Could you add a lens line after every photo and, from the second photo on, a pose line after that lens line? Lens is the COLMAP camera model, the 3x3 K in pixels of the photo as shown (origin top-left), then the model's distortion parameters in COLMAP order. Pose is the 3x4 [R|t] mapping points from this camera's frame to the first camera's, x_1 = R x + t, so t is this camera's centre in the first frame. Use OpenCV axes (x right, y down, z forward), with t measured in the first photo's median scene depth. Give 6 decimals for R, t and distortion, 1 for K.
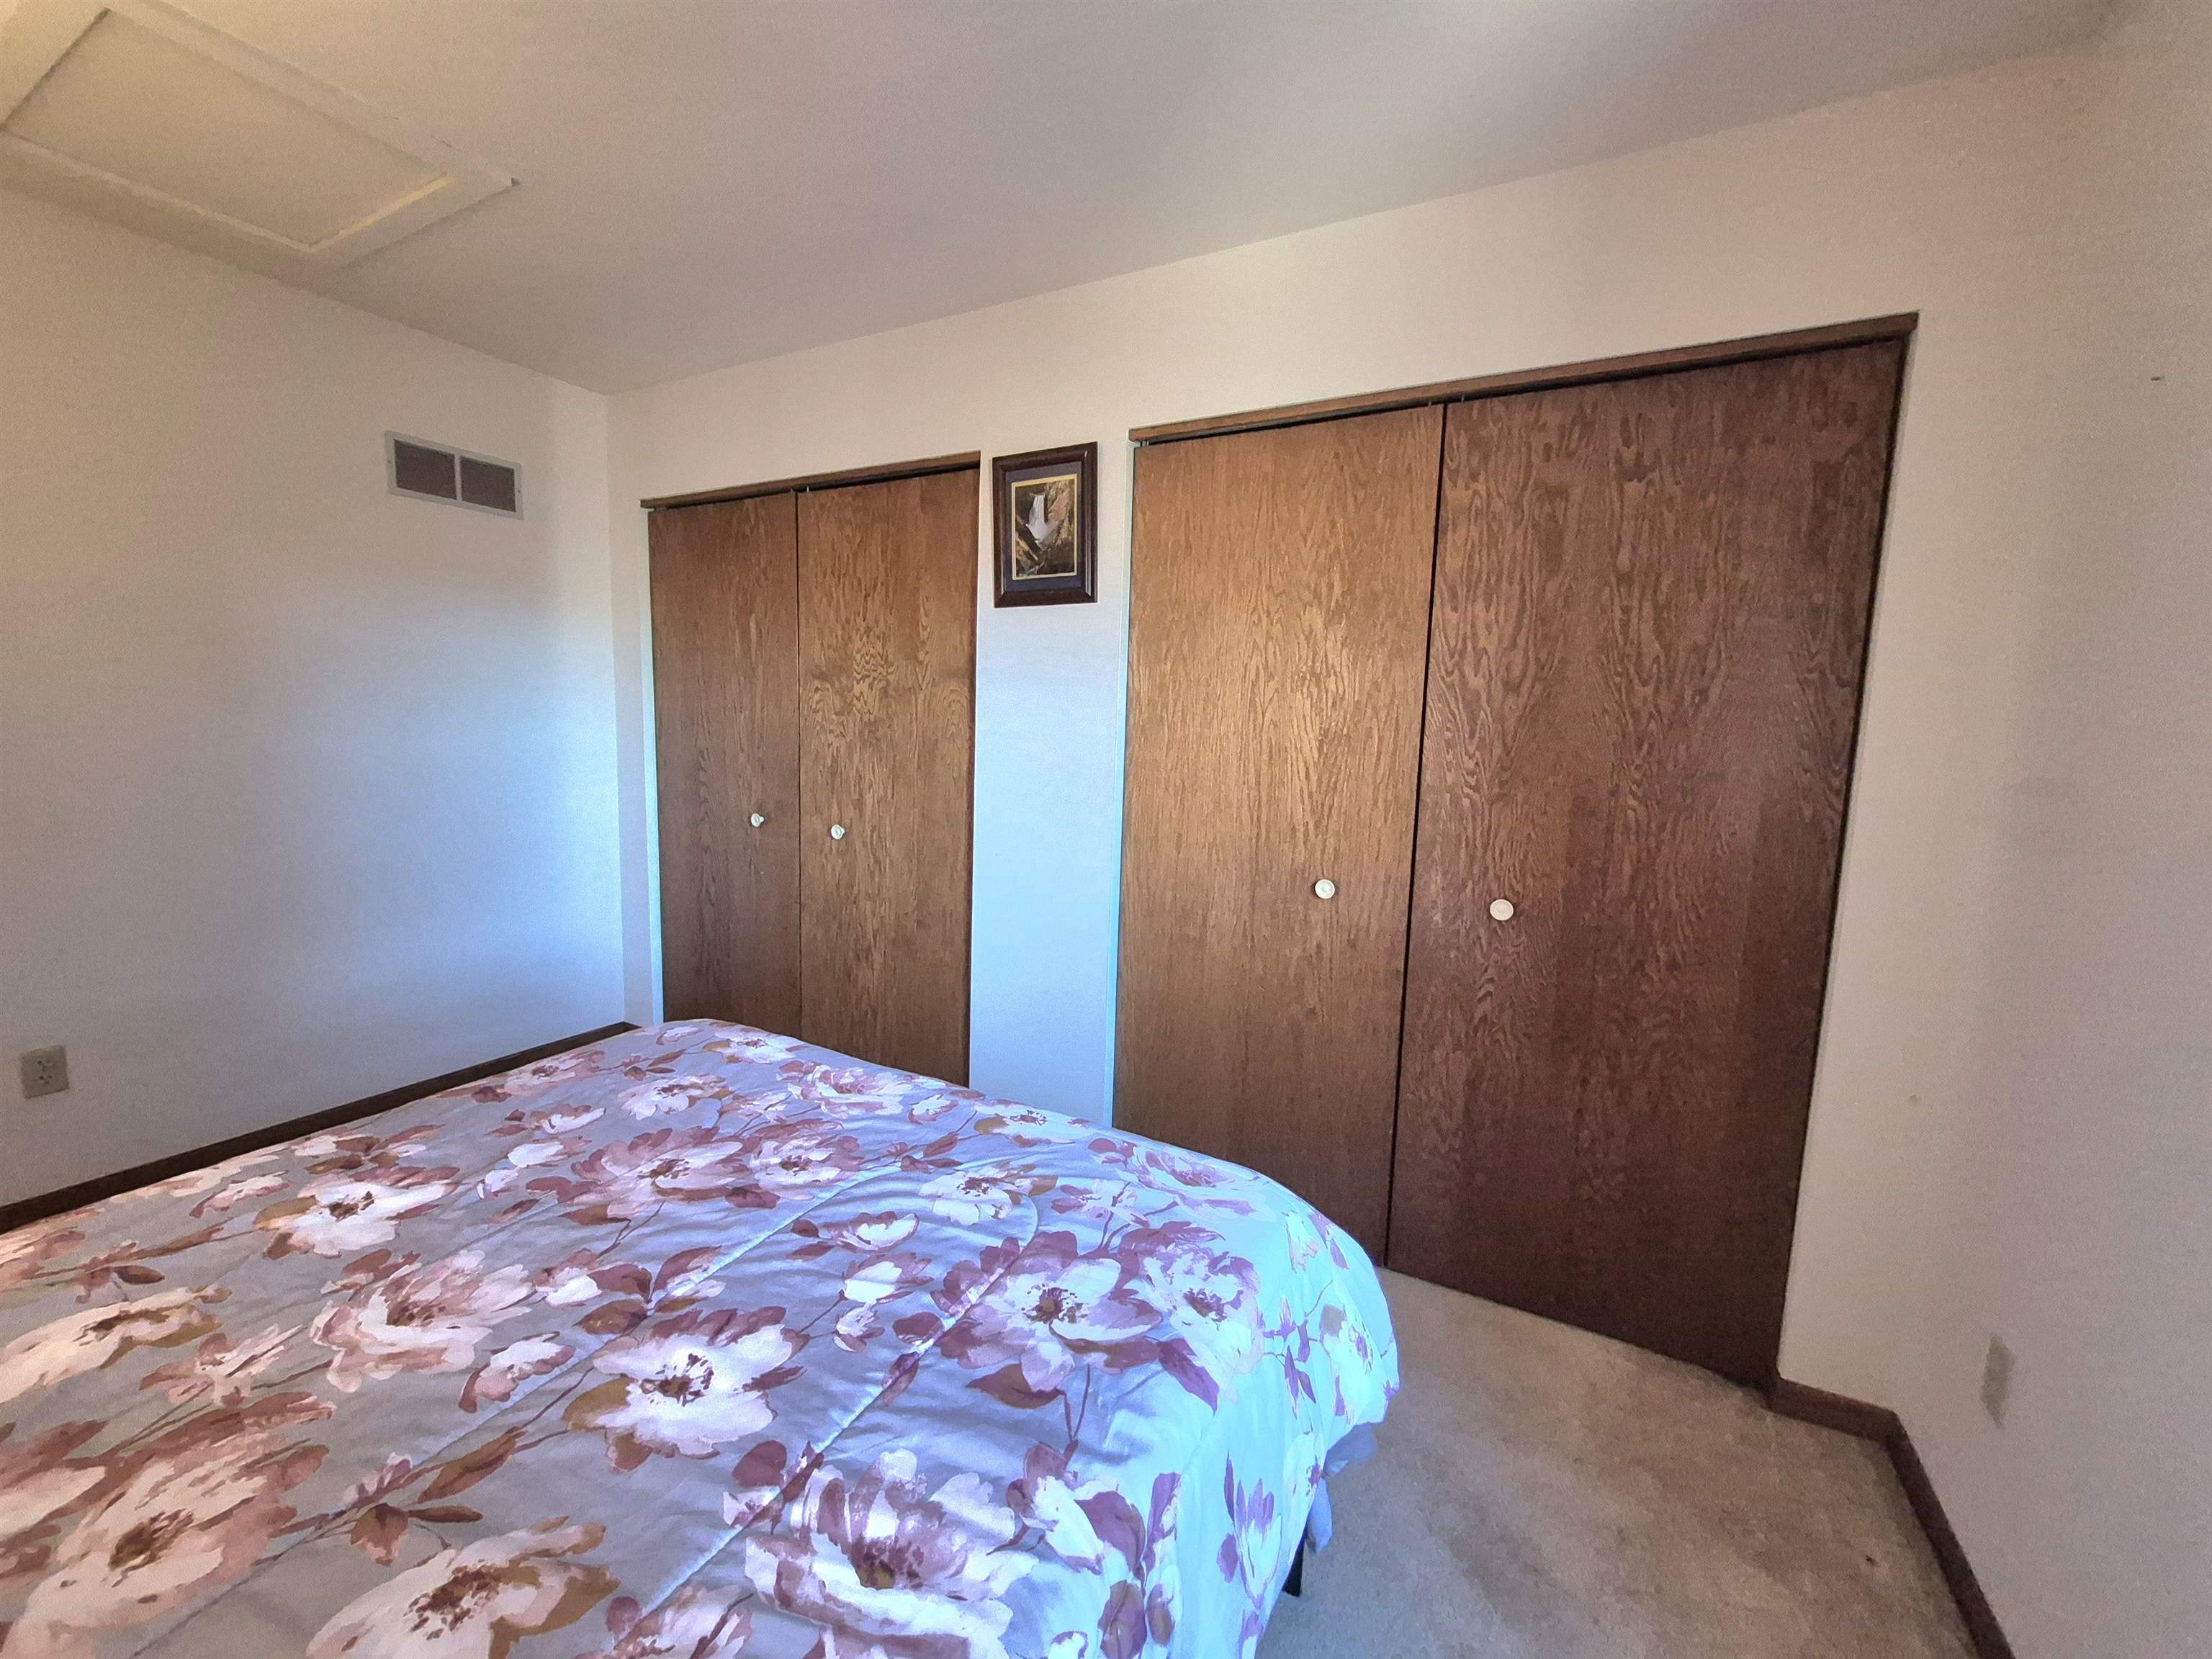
lens RADIAL K [[858.5, 0, 1096.8], [0, 858.5, 820.0], [0, 0, 1]] dist [-0.003050, -0.000572]
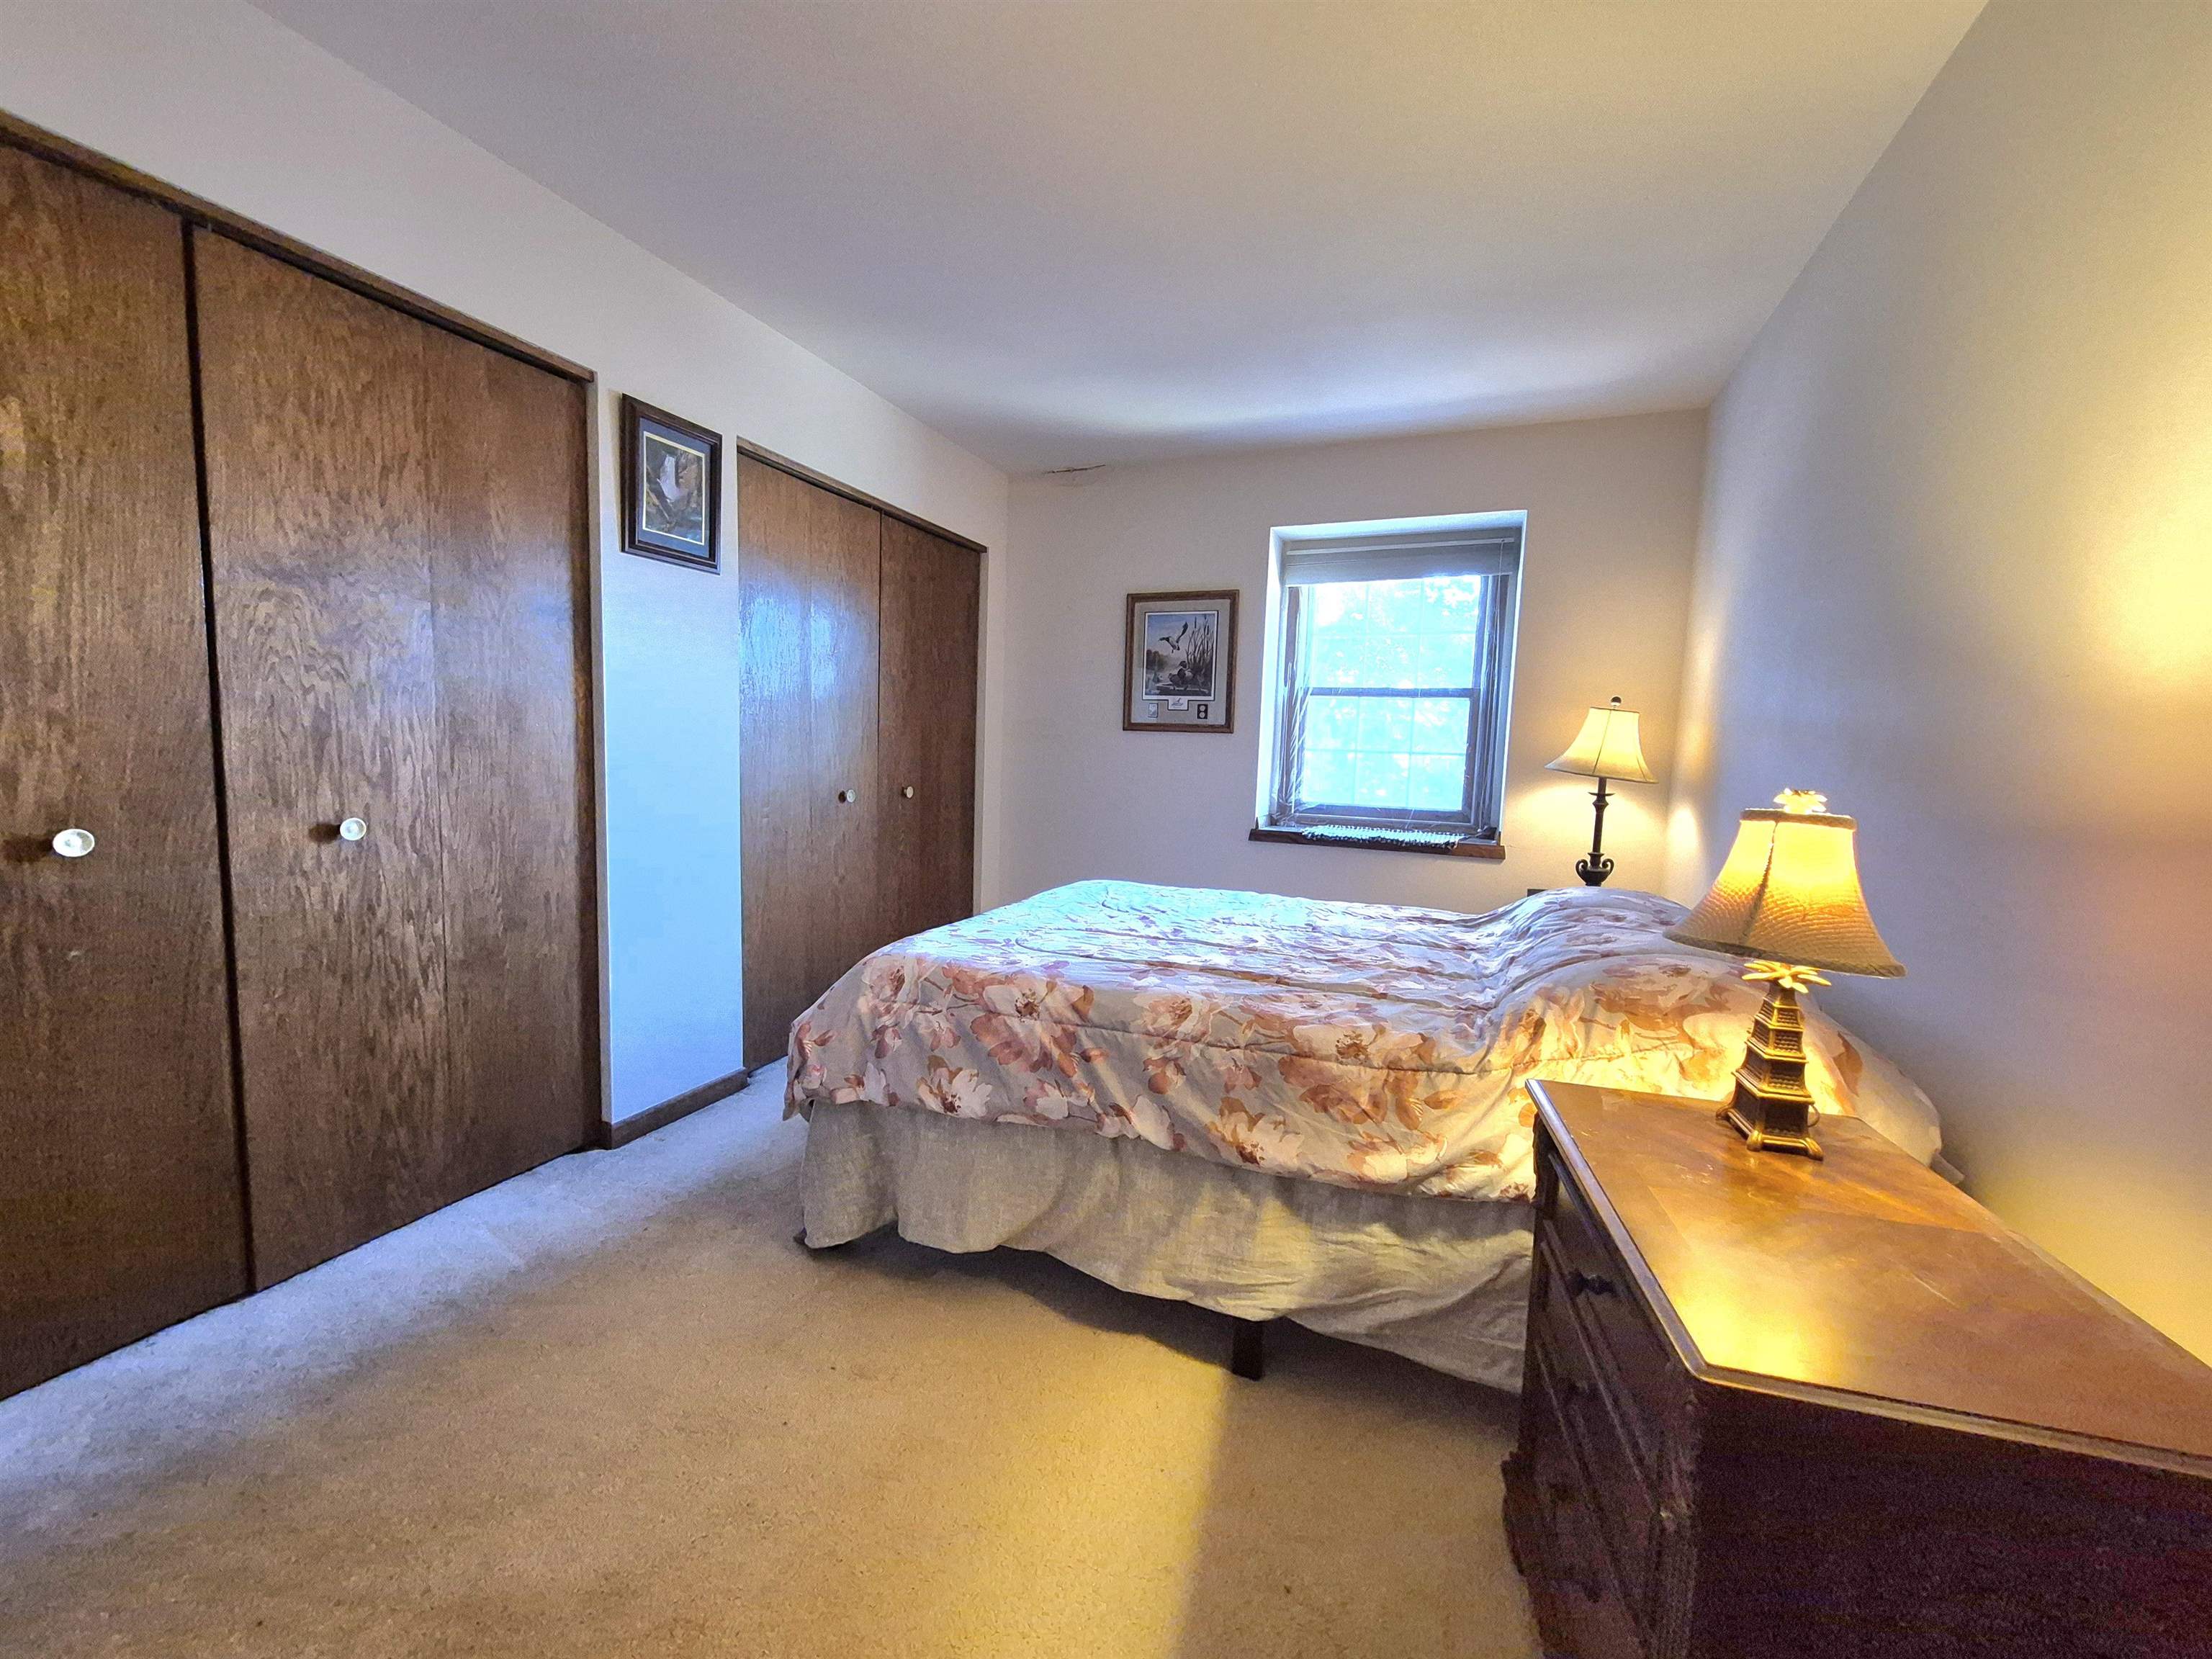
lens RADIAL K [[858.5, 0, 1096.8], [0, 858.5, 820.0], [0, 0, 1]] dist [-0.003050, -0.000572]
pose [[-0.092063, -0.121017, 0.988372, -1.052328], [0.079106, 0.988561, 0.128408, -0.032533], [-0.992606, 0.090007, -0.081437, 0.540606]]
